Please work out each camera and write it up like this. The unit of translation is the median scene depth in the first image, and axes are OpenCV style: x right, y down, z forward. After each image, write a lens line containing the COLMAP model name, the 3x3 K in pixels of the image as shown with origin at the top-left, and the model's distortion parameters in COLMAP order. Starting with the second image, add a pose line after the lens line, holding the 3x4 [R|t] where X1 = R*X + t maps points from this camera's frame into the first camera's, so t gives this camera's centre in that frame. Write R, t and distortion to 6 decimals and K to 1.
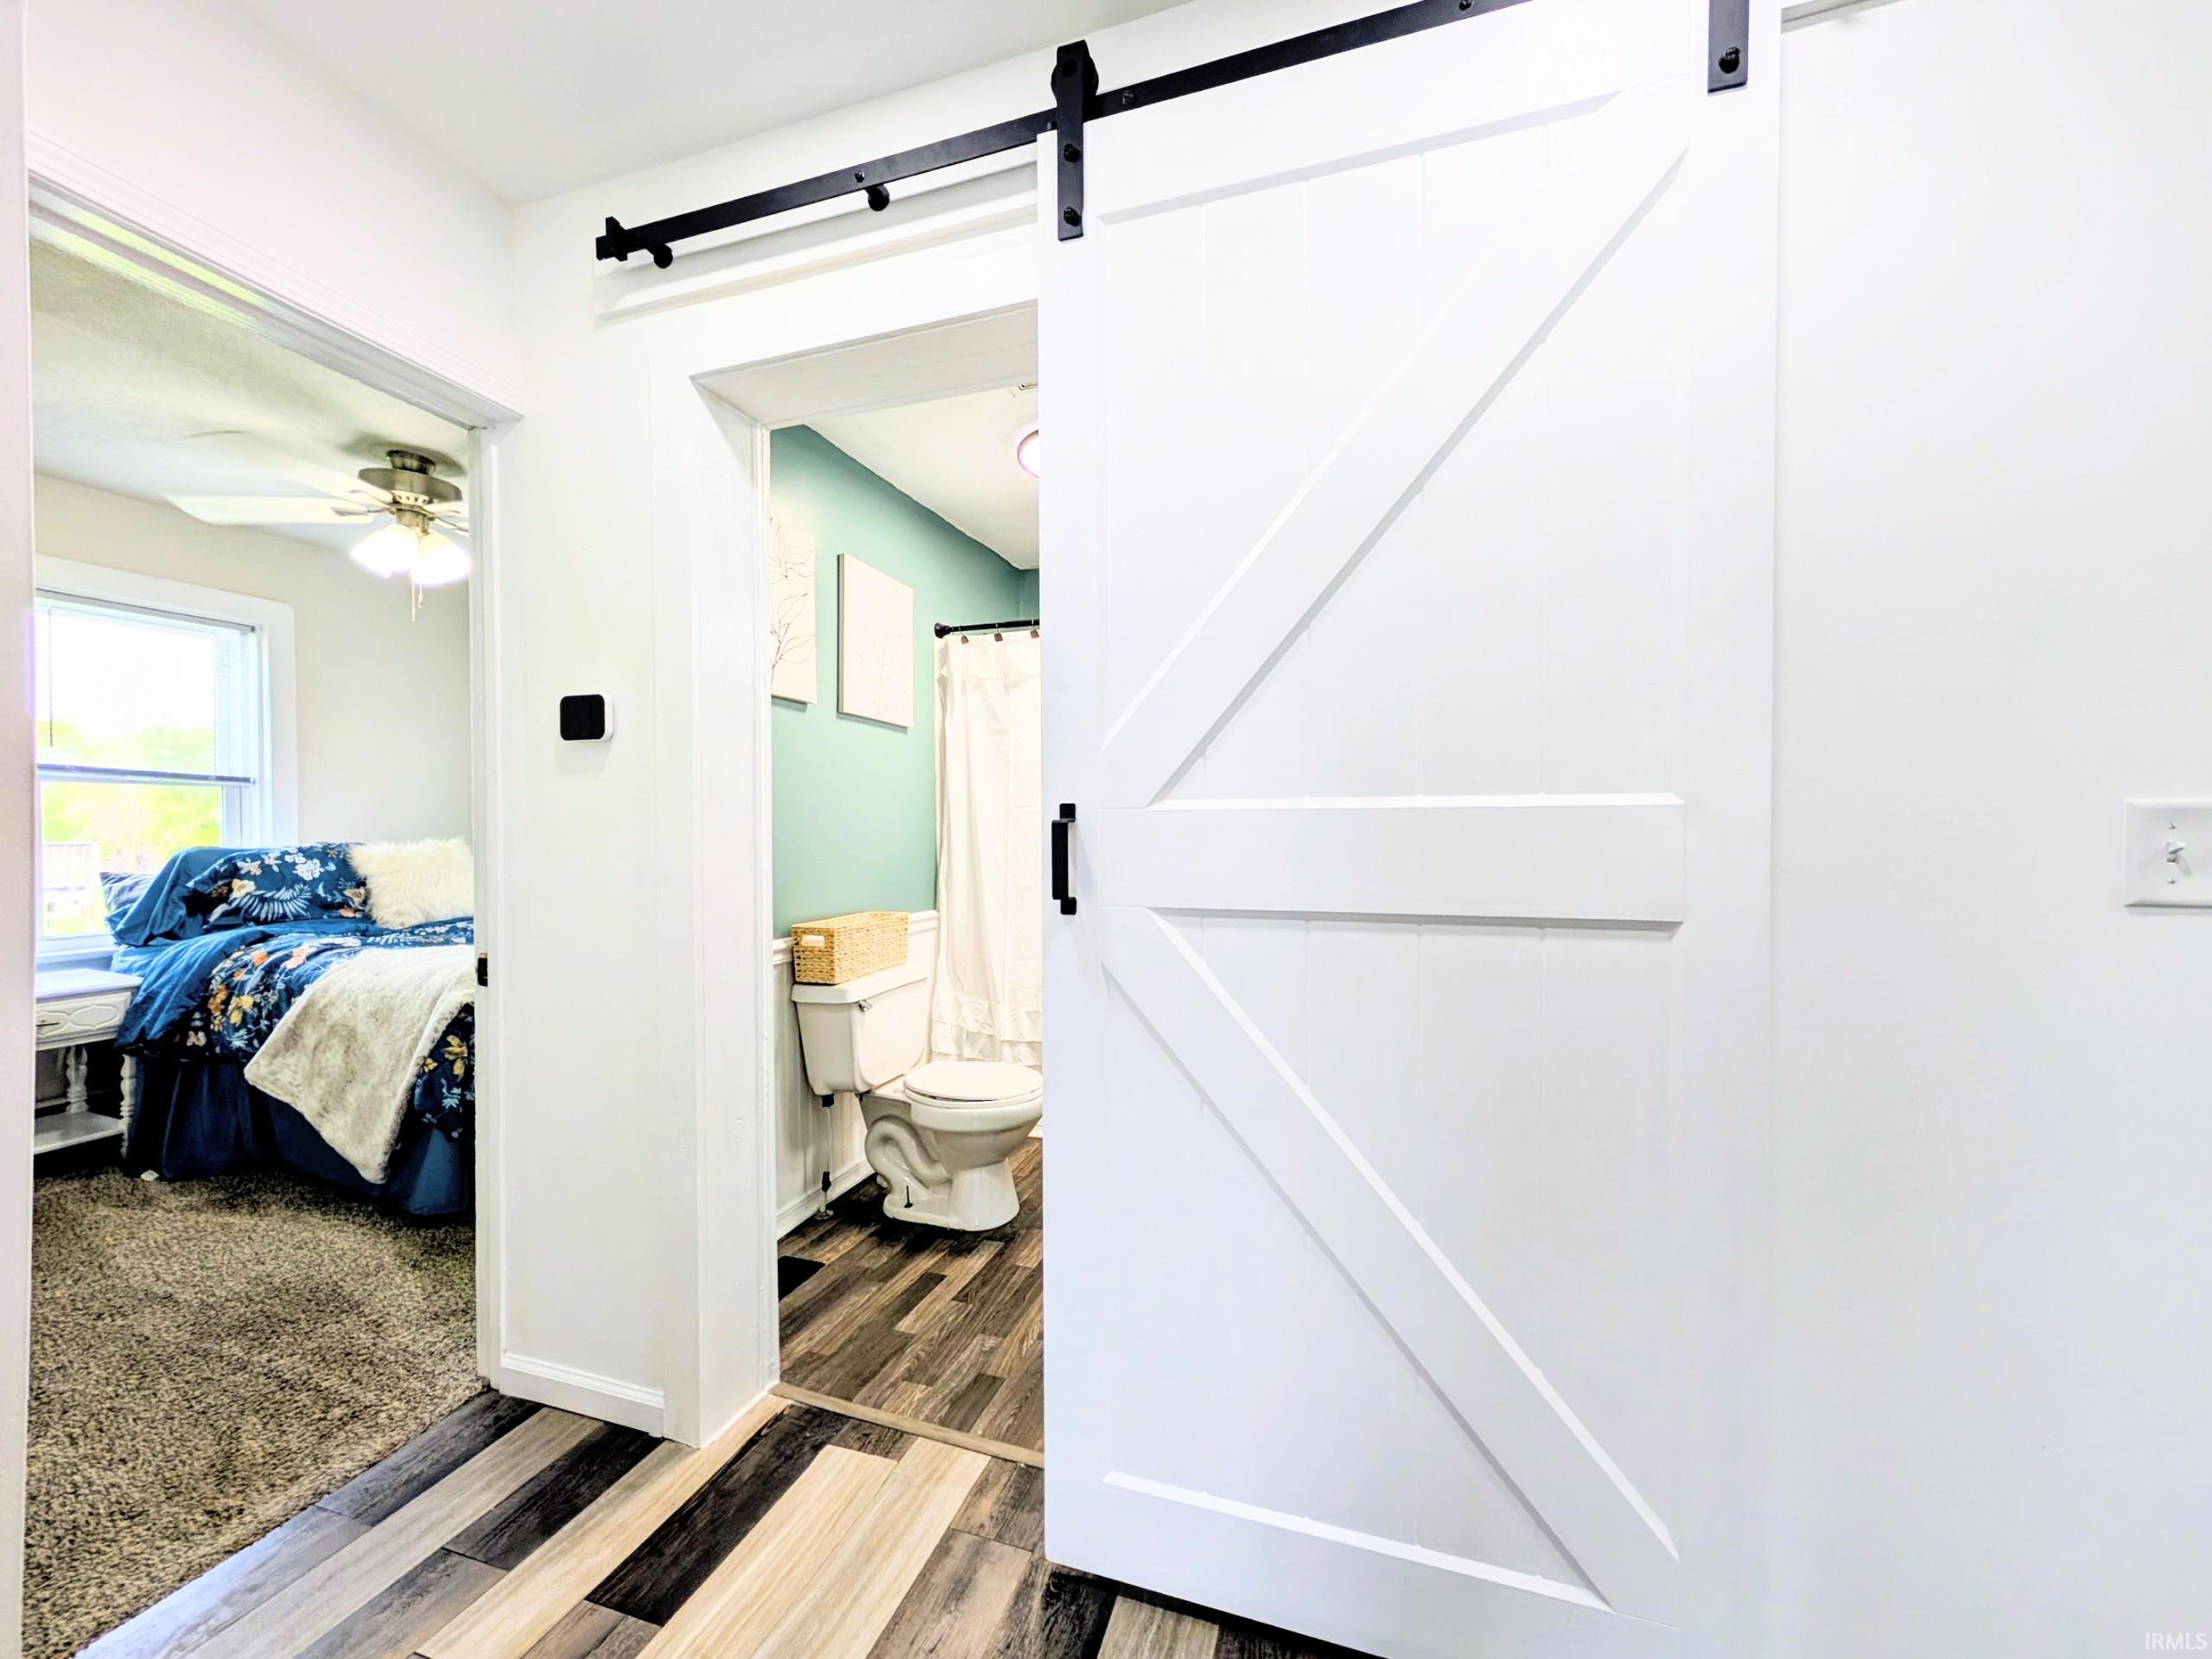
lens RADIAL K [[835.6, 0, 1105.0], [0, 835.6, 837.6], [0, 0, 1]] dist [0.001051, 0.000090]
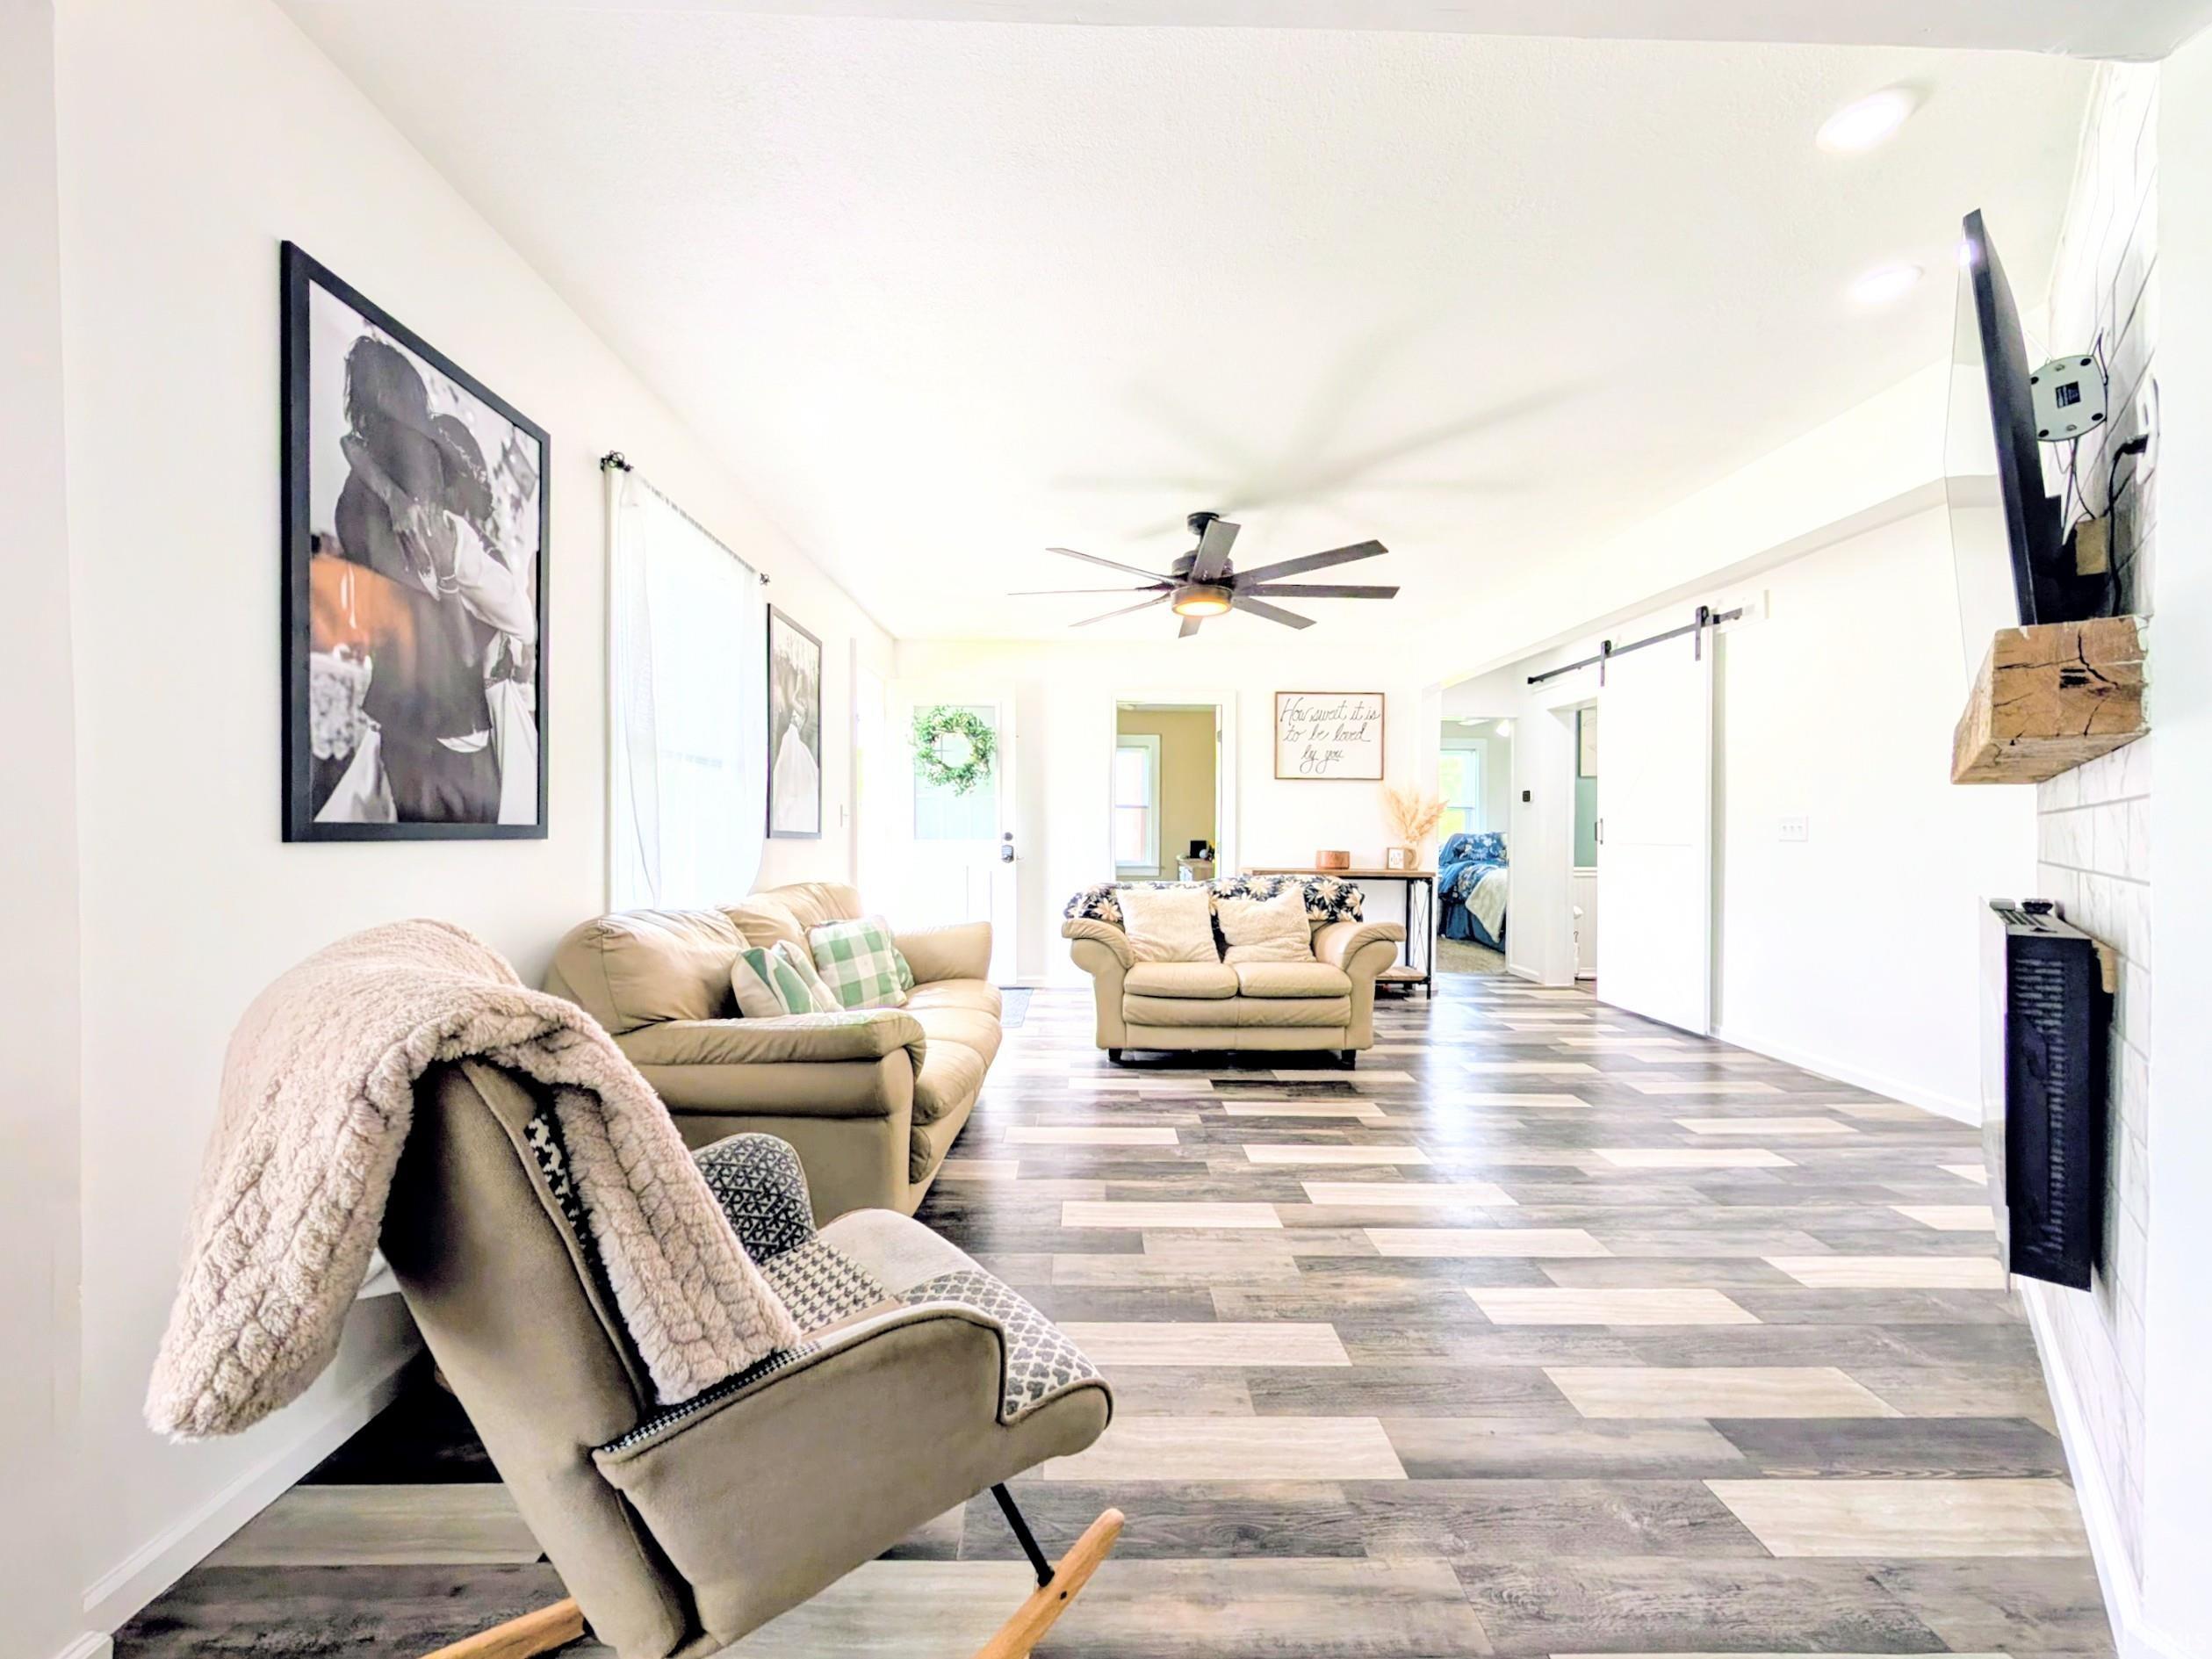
lens RADIAL K [[848.1, 0, 1102.0], [0, 848.1, 837.7], [0, 0, 1]] dist [0.001605, -0.000021]
pose [[0.332834, 0.011573, -0.942914, 1.402450], [-0.015709, 0.999854, 0.006727, 0.030819], [0.942854, 0.012574, 0.332968, -1.247132]]
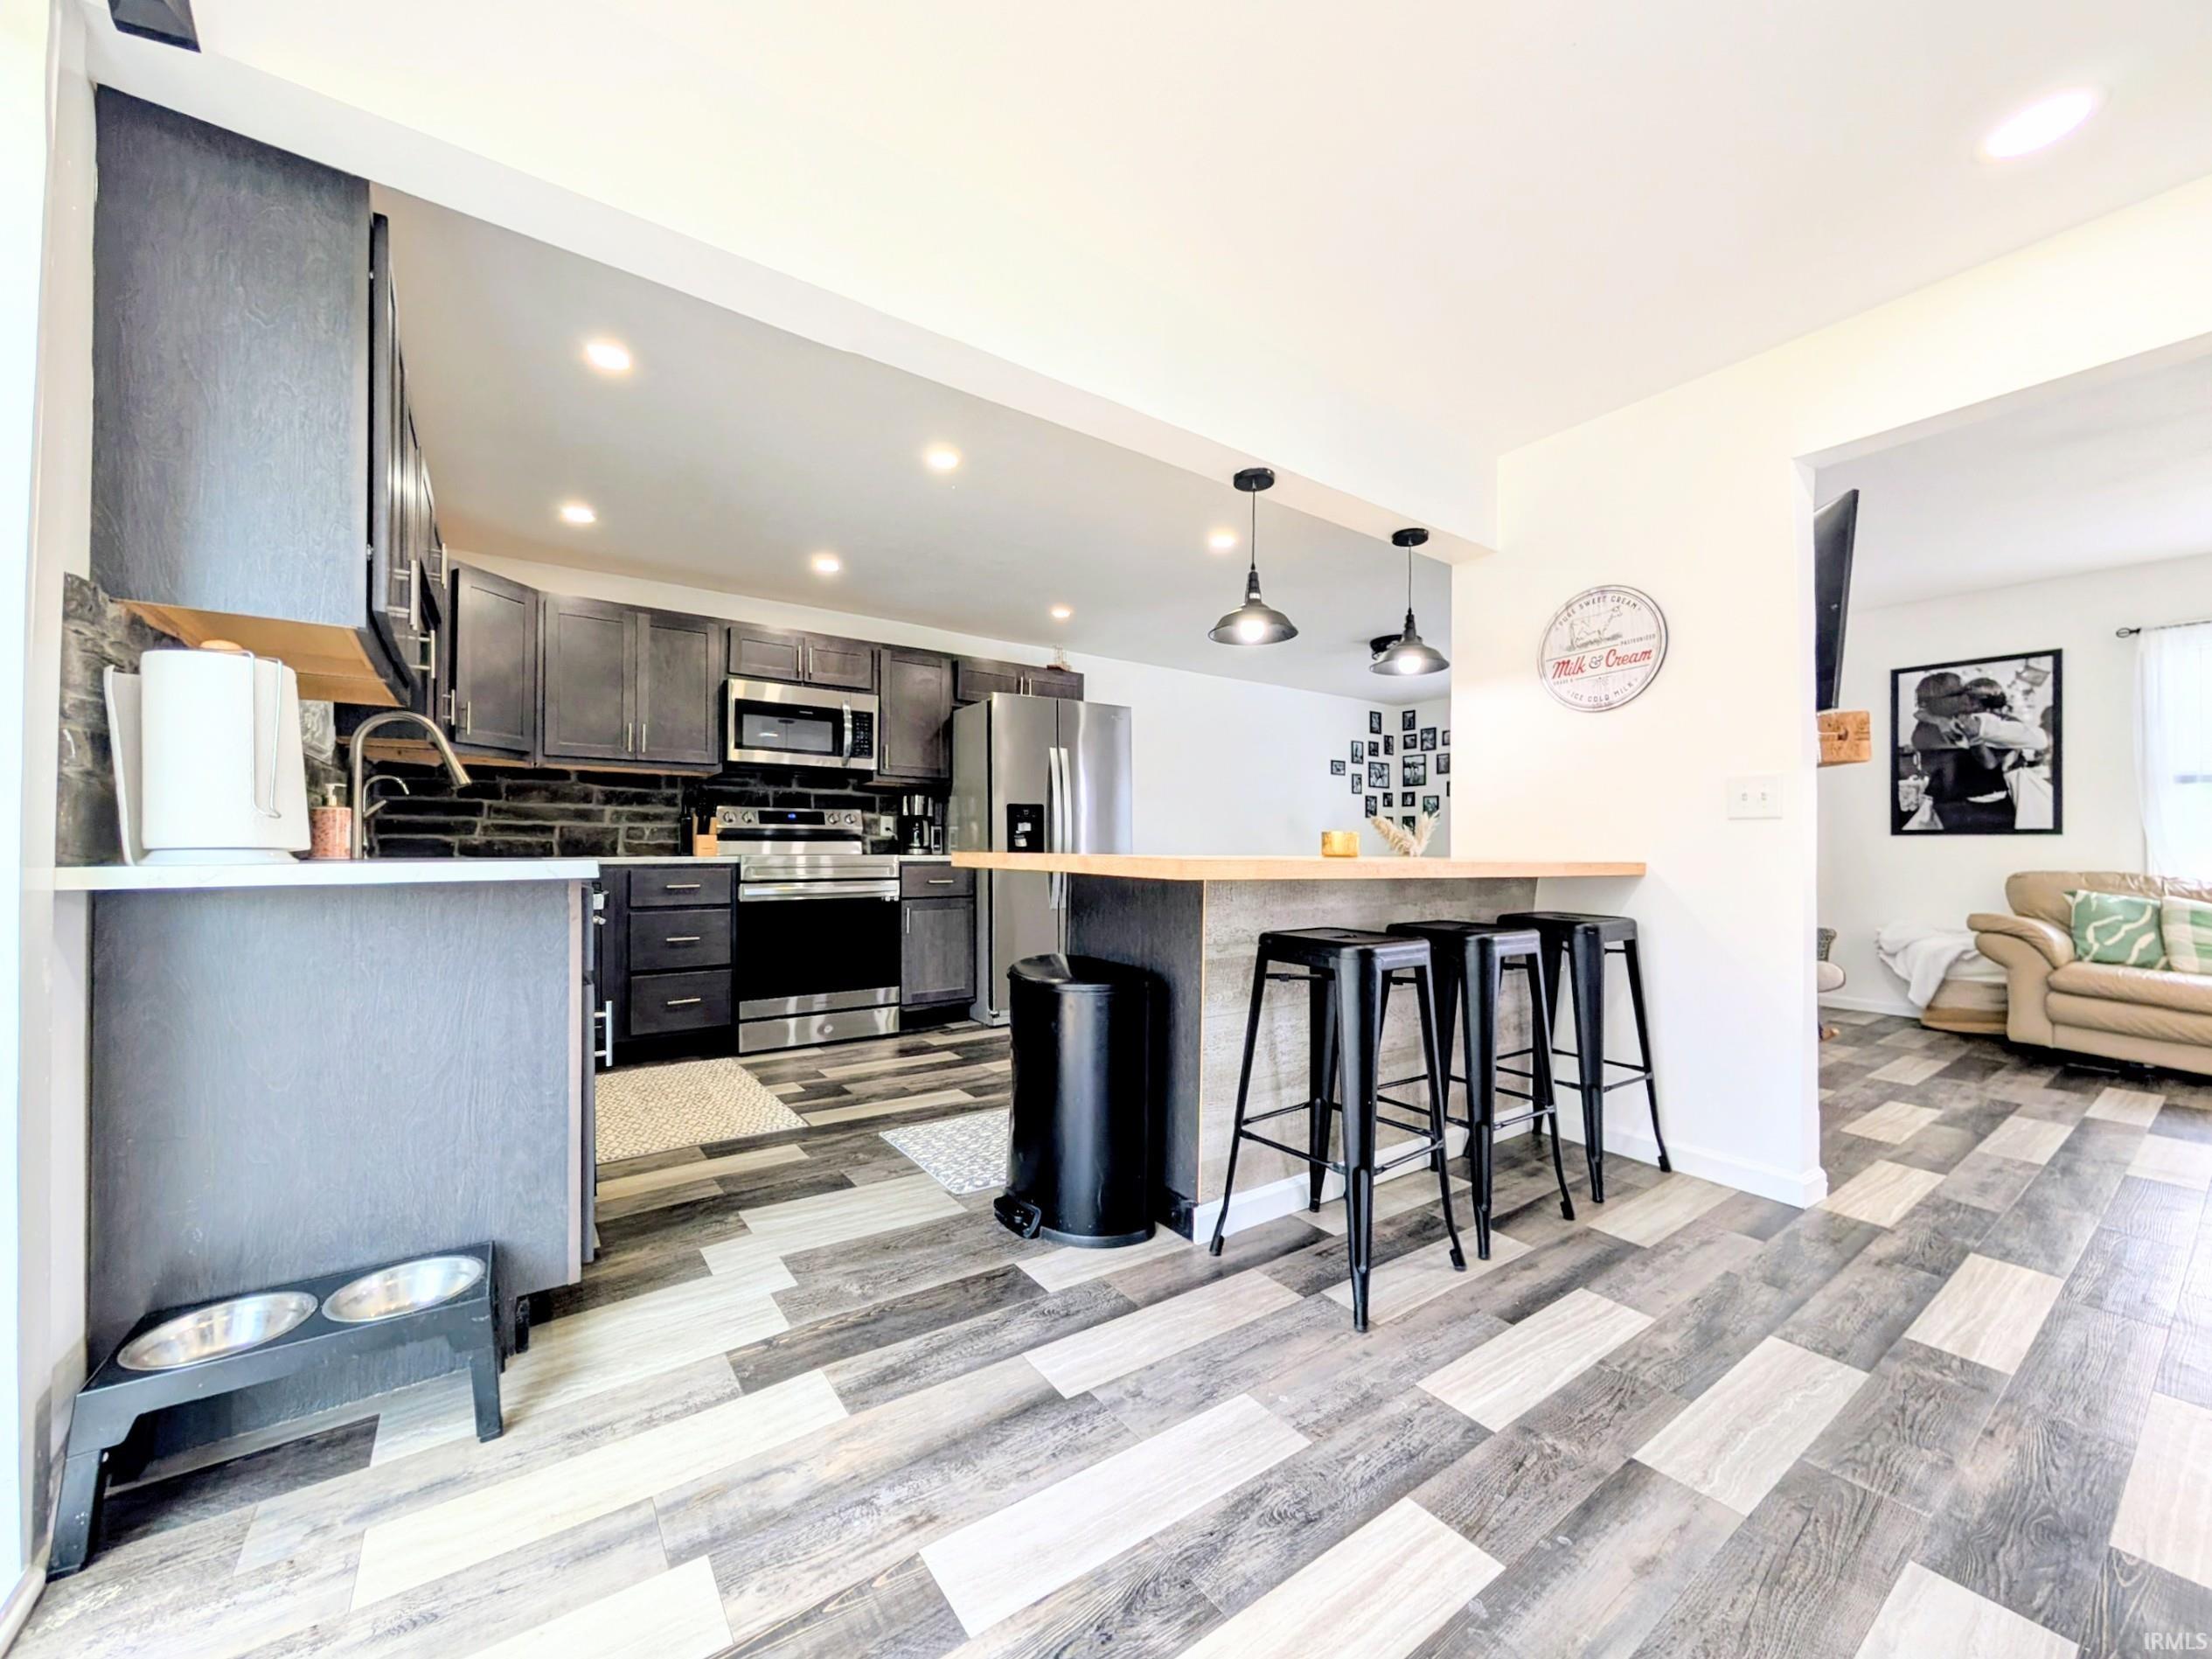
lens RADIAL K [[845.0, 0, 1102.7], [0, 845.0, 836.6], [0, 0, 1]] dist [-0.000103, 0.000060]
pose [[-0.803551, 0.004613, 0.595218, 1.054175], [0.000204, 0.999972, -0.007475, 0.058825], [-0.595236, -0.005885, -0.803529, 0.855846]]
